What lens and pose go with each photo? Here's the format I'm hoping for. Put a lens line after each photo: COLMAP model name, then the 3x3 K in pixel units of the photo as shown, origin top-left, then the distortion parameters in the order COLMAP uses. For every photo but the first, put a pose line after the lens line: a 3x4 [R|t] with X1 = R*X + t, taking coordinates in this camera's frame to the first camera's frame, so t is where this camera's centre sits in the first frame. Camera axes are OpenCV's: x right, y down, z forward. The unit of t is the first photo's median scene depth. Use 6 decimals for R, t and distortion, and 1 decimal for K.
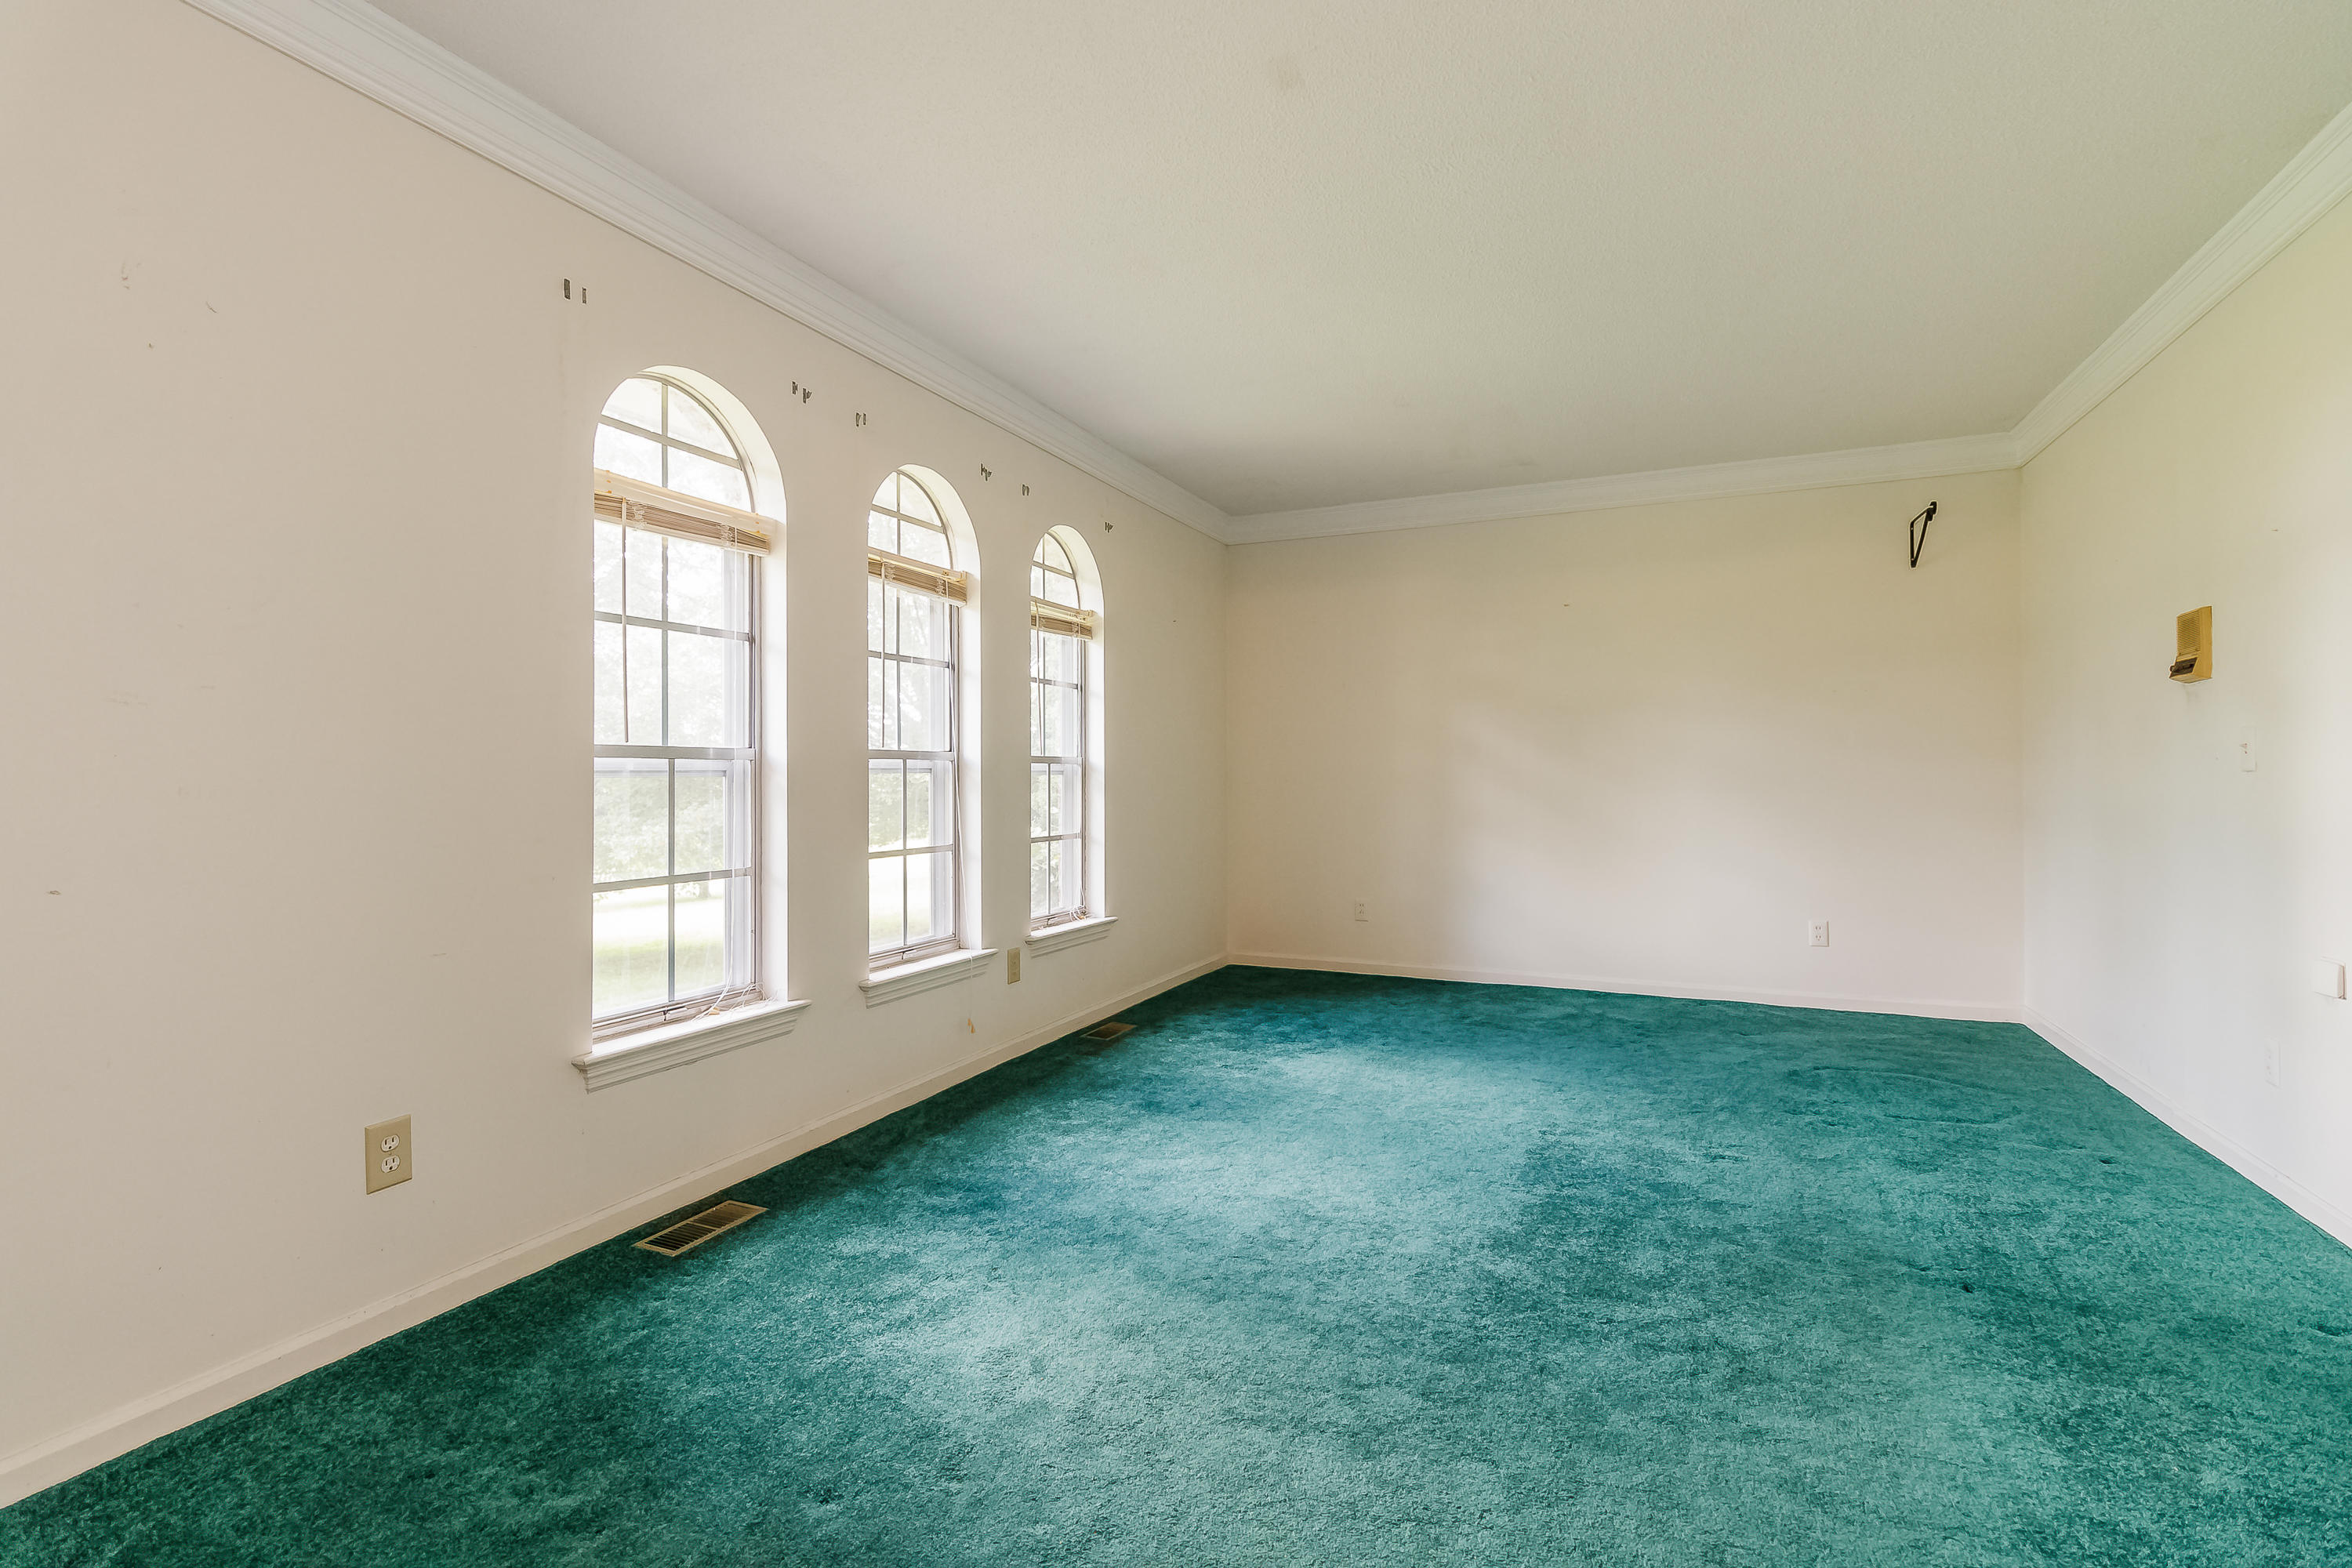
lens RADIAL K [[1097.8, 0, 1176.0], [0, 1097.8, 784.0], [0, 0, 1]] dist [-0.001510, -0.000546]
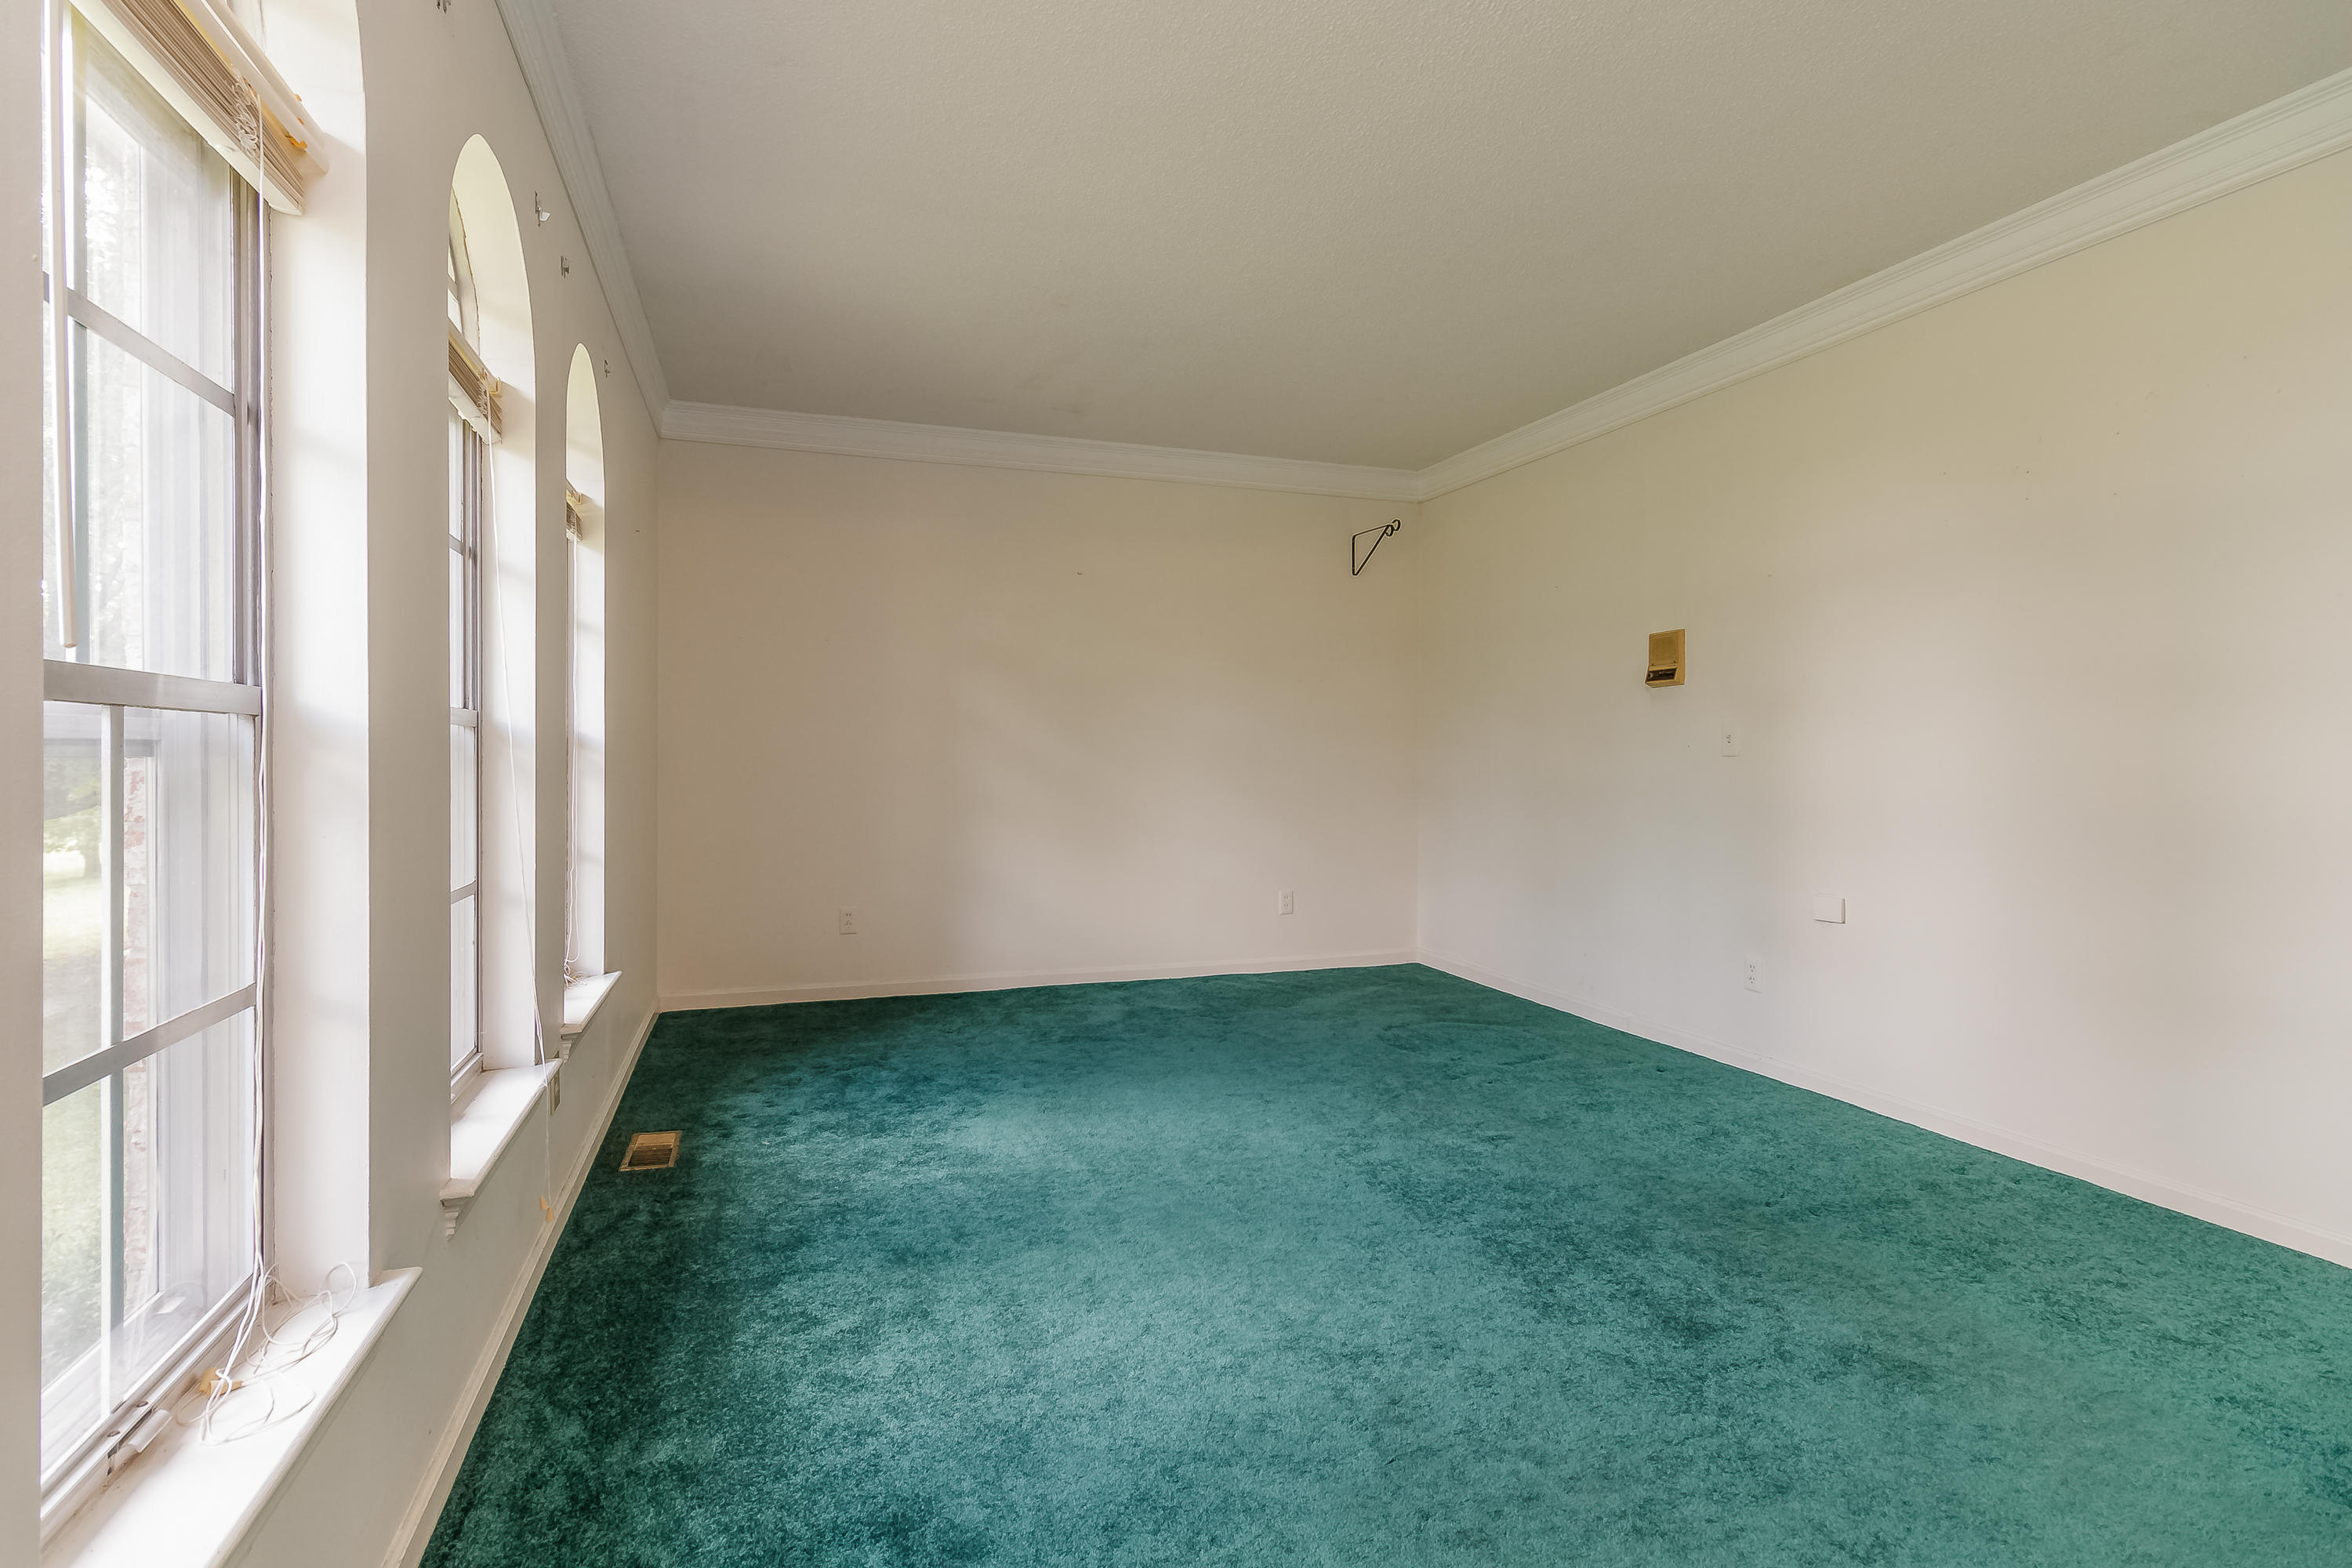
lens RADIAL K [[1097.8, 0, 1176.0], [0, 1097.8, 784.0], [0, 0, 1]] dist [-0.001510, -0.000546]
pose [[0.735271, -0.014243, 0.677624, -0.382727], [0.001504, 0.999811, 0.019383, -0.004687], [-0.677772, -0.013233, 0.735153, 0.450824]]
